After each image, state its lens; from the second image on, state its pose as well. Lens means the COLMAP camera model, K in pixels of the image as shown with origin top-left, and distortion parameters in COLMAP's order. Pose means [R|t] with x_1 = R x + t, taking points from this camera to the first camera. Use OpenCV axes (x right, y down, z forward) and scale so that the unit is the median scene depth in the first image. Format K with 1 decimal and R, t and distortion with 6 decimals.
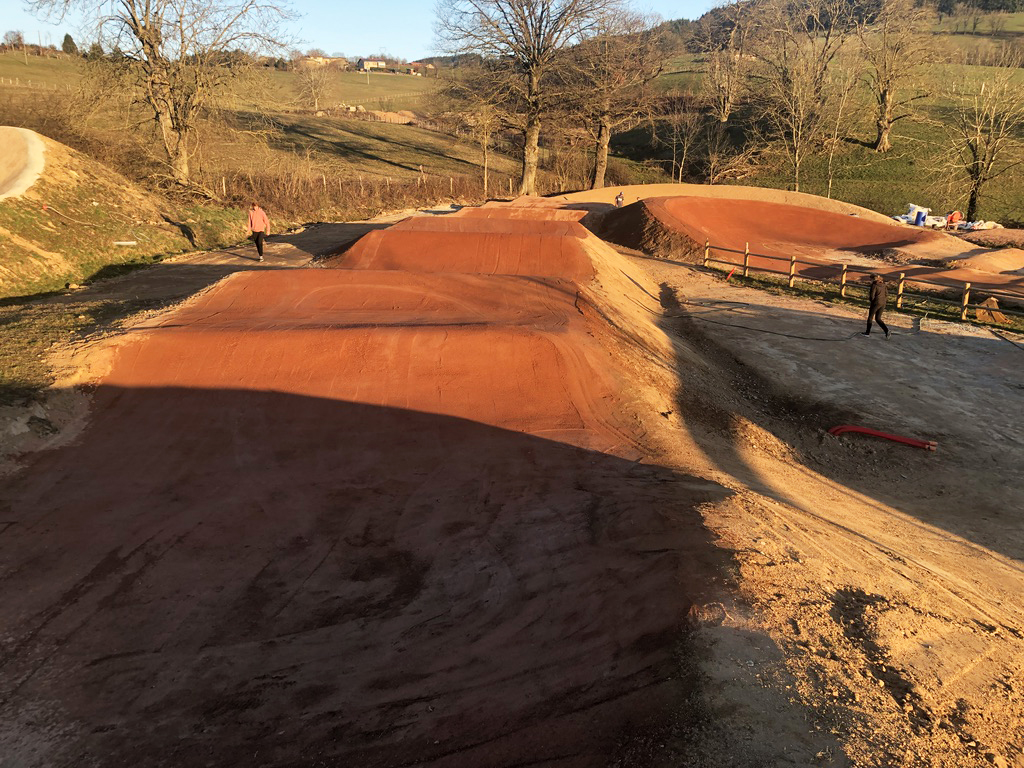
lens RADIAL K [[825.4, 0, 512.0], [0, 825.4, 376.7], [0, 0, 1]] dist [0.028701, -0.053172]
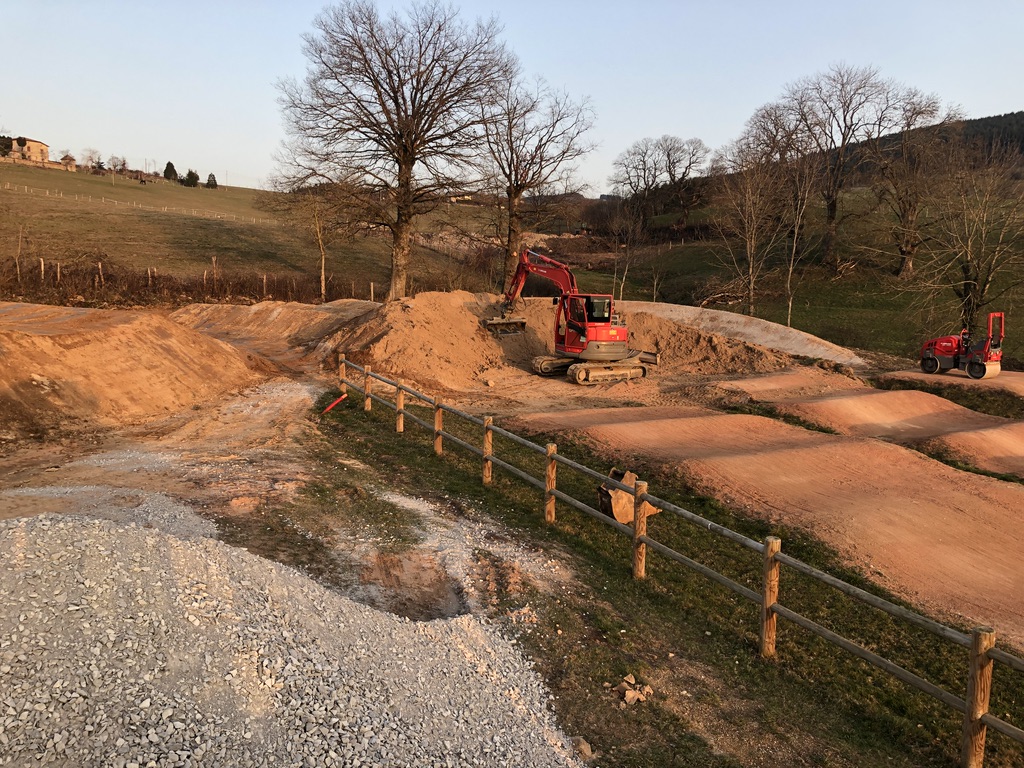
lens RADIAL K [[816.5, 0, 504.2], [0, 816.5, 382.6], [0, 0, 1]] dist [0.031083, -0.050047]
pose [[0.990497, 0.048786, -0.128592, 0.252543], [-0.067191, 0.987450, -0.142924, -0.035126], [0.120006, 0.150206, 0.981344, 0.242677]]
